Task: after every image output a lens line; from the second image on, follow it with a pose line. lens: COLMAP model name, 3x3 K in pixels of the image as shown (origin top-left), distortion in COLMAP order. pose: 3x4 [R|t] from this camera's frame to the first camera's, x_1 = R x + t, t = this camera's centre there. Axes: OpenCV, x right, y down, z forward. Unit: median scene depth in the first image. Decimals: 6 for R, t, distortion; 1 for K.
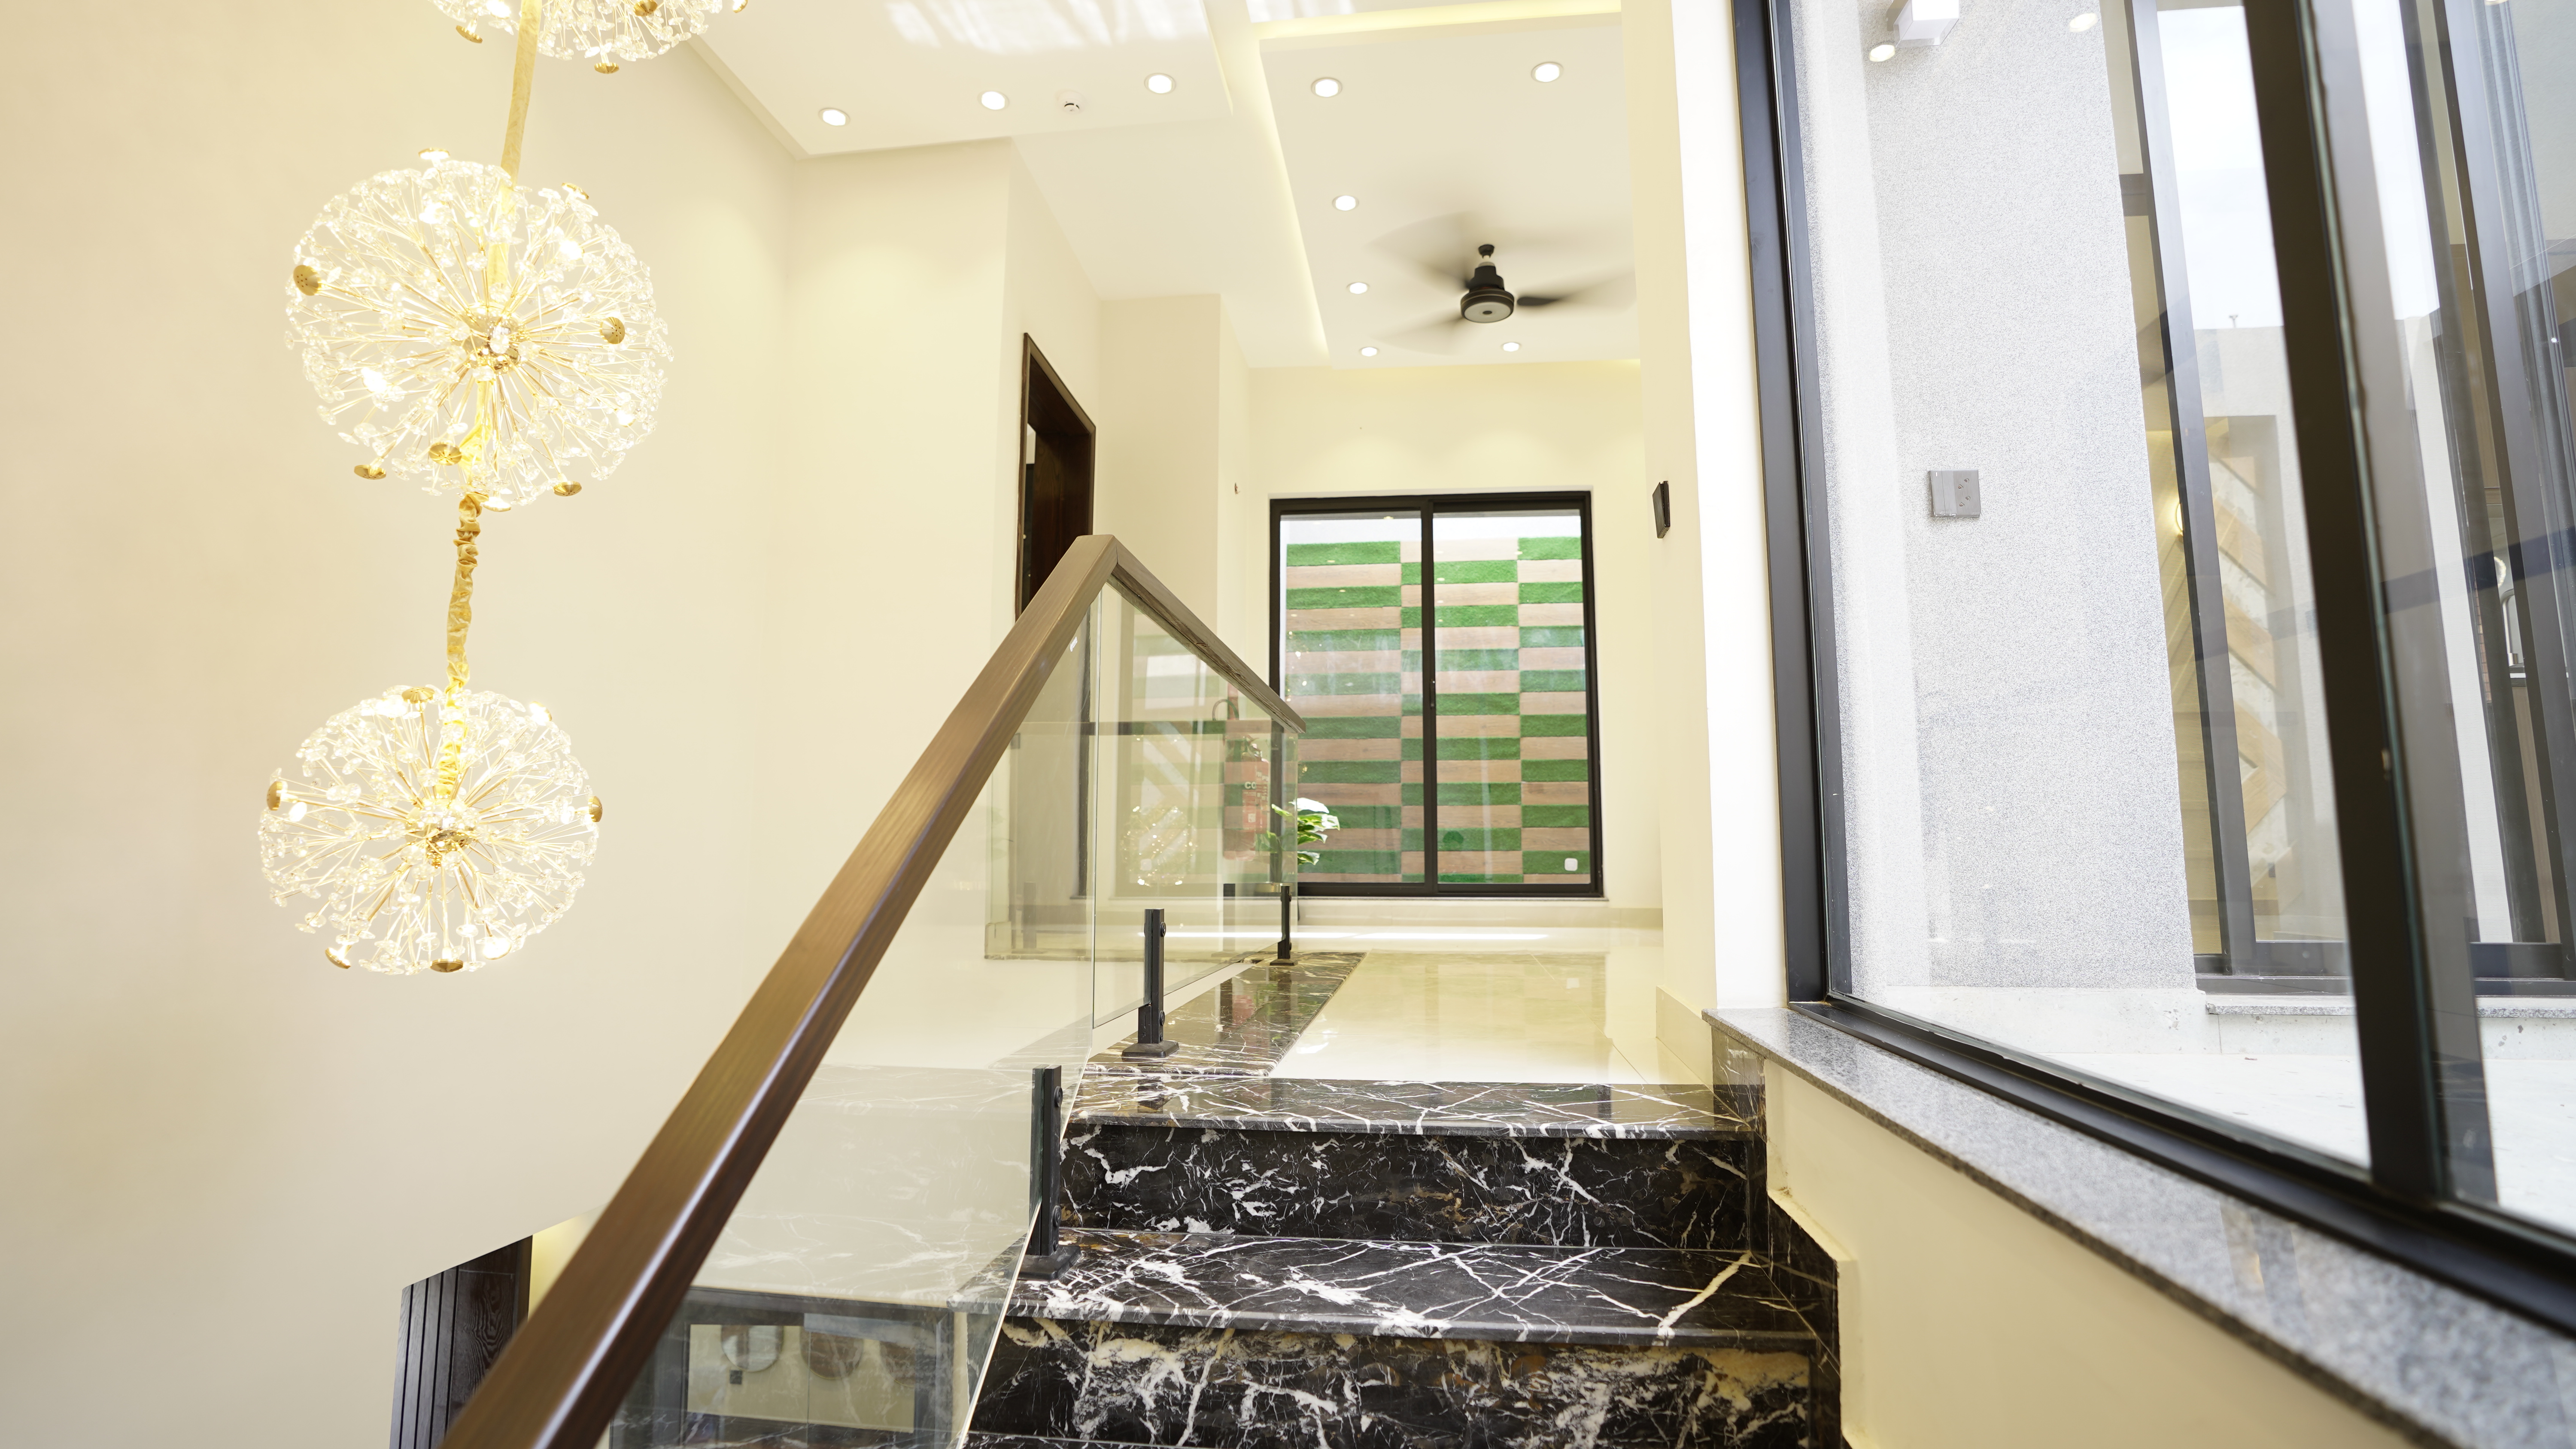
lens RADIAL K [[1198.6, 0, 1278.3], [0, 1198.6, 709.2], [0, 0, 1]] dist [-0.077787, 0.031844]
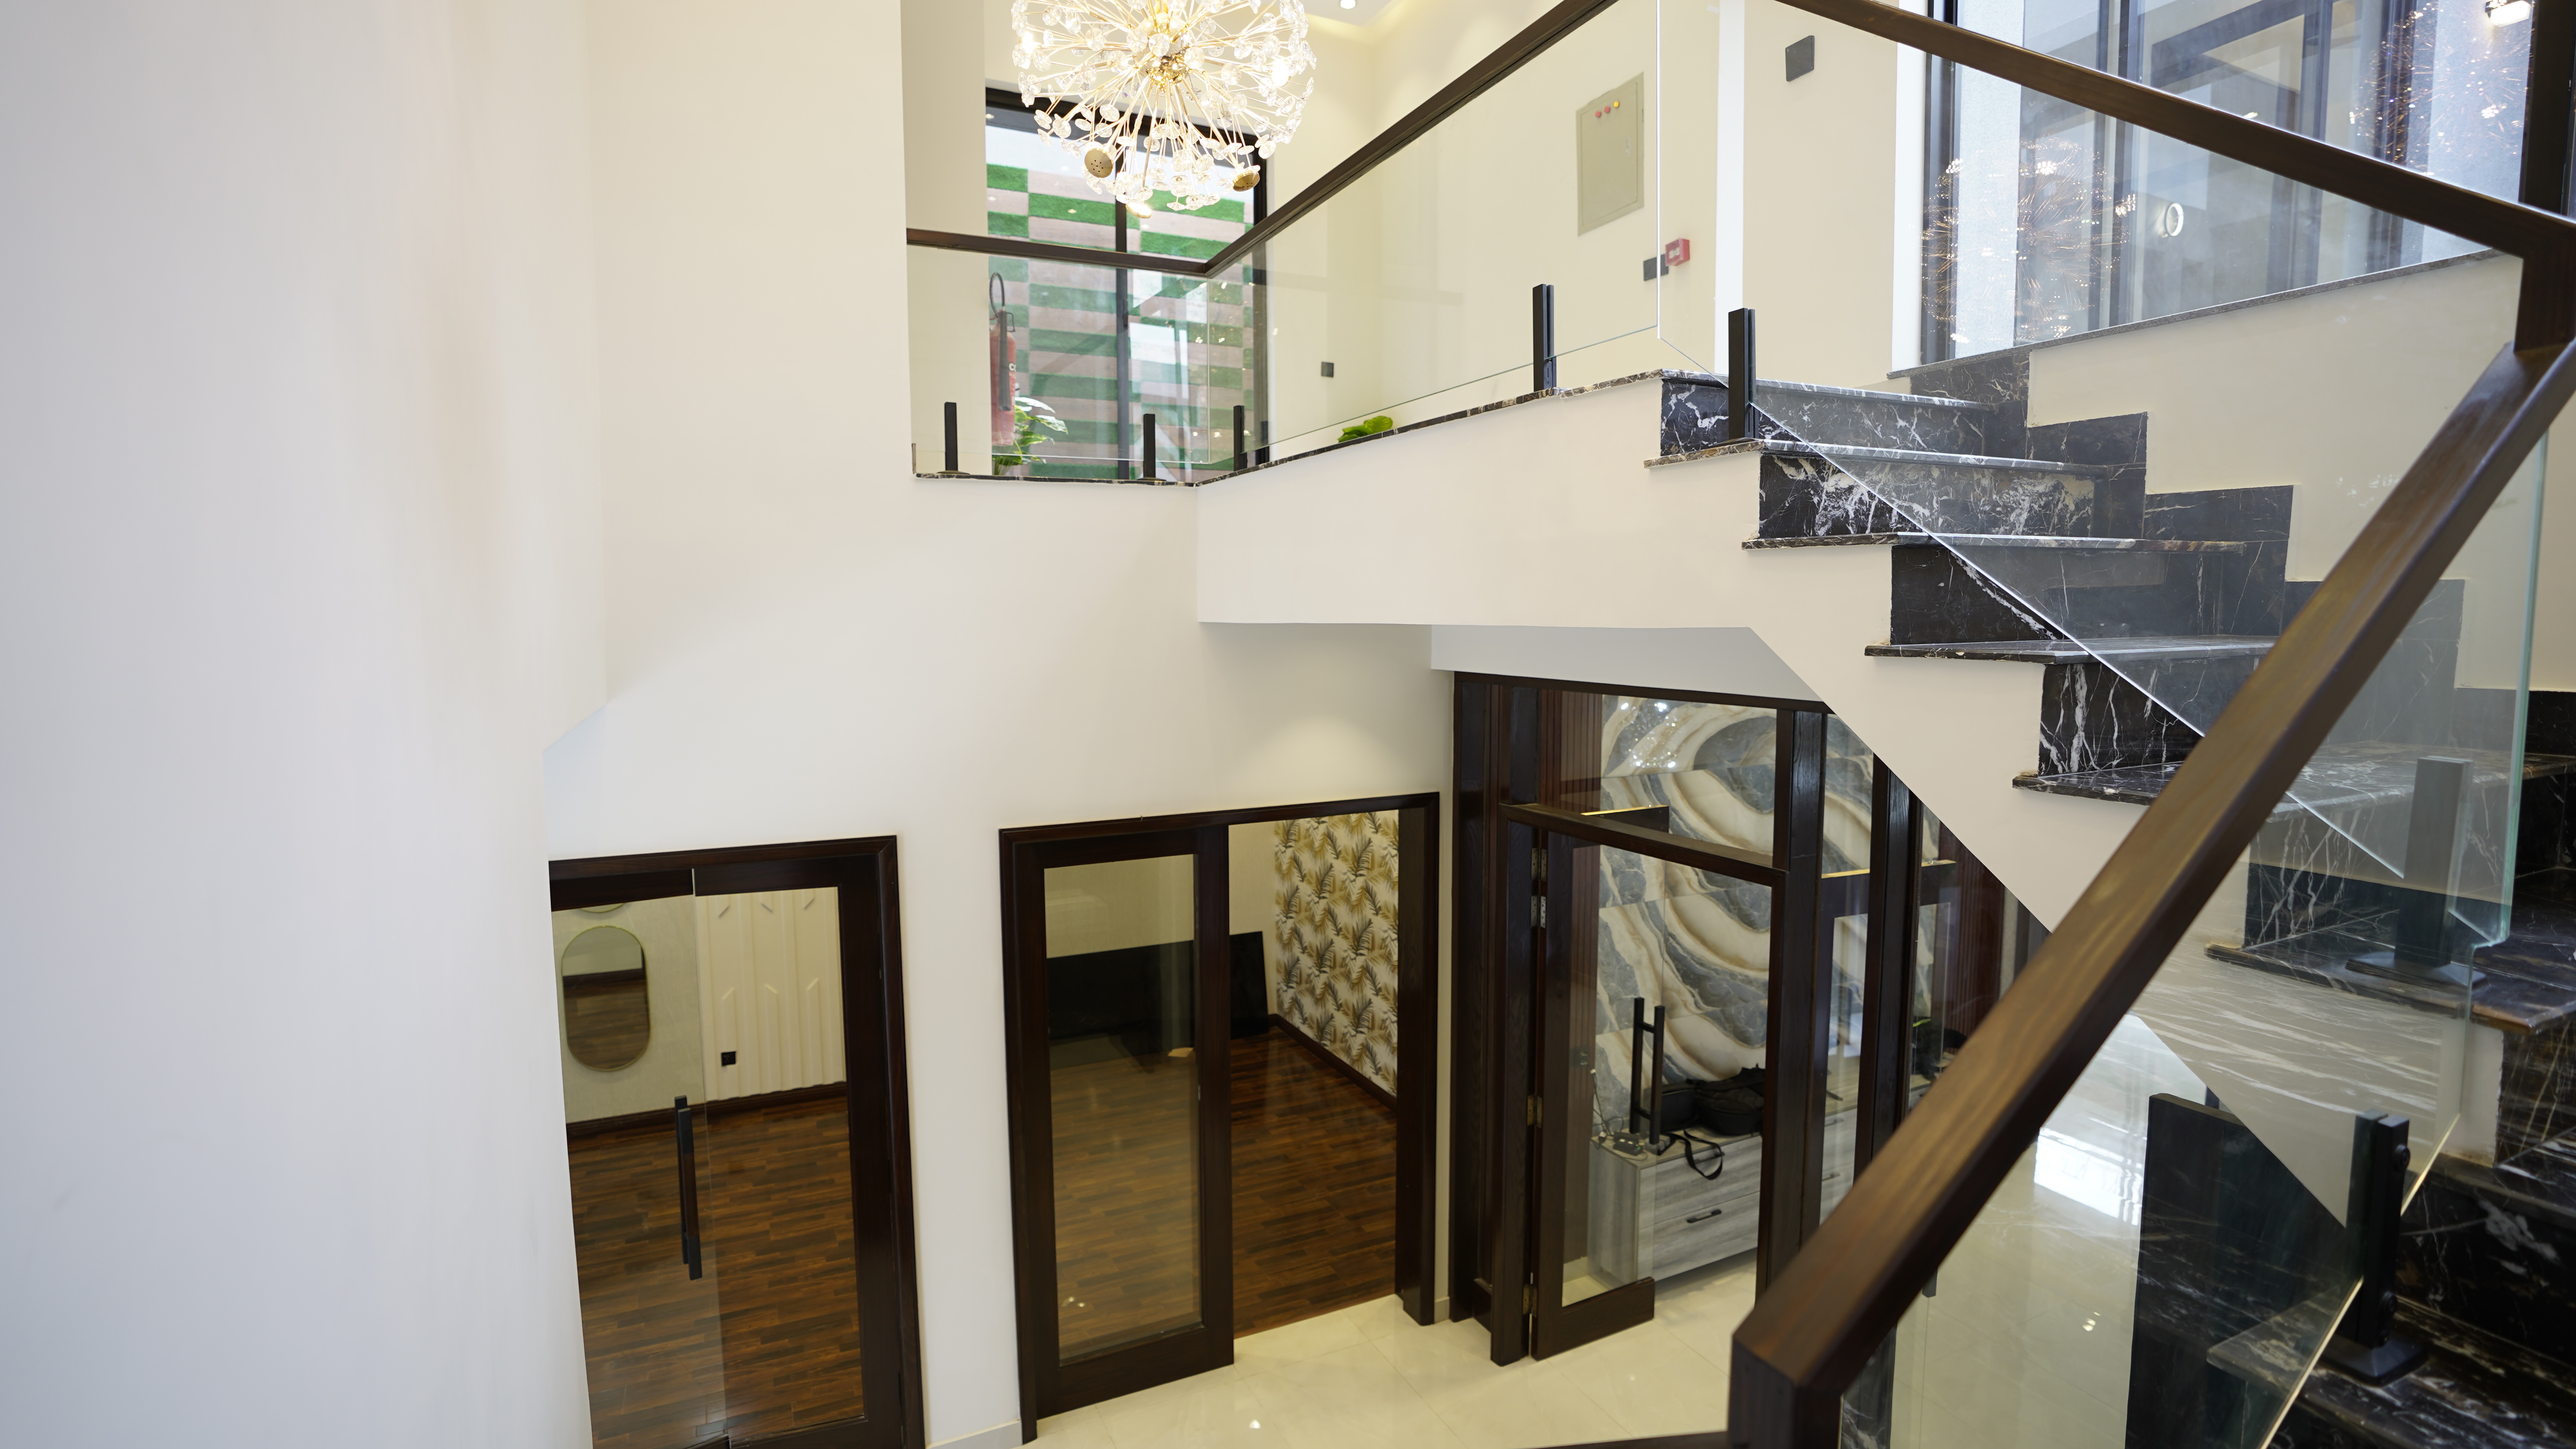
lens RADIAL K [[1198.6, 0, 1278.3], [0, 1198.6, 709.2], [0, 0, 1]] dist [-0.077787, 0.031844]
pose [[0.839453, -0.055523, 0.540589, -1.602599], [-0.055789, 0.980706, 0.187359, 0.595525], [-0.540562, -0.187438, 0.820159, 0.081915]]
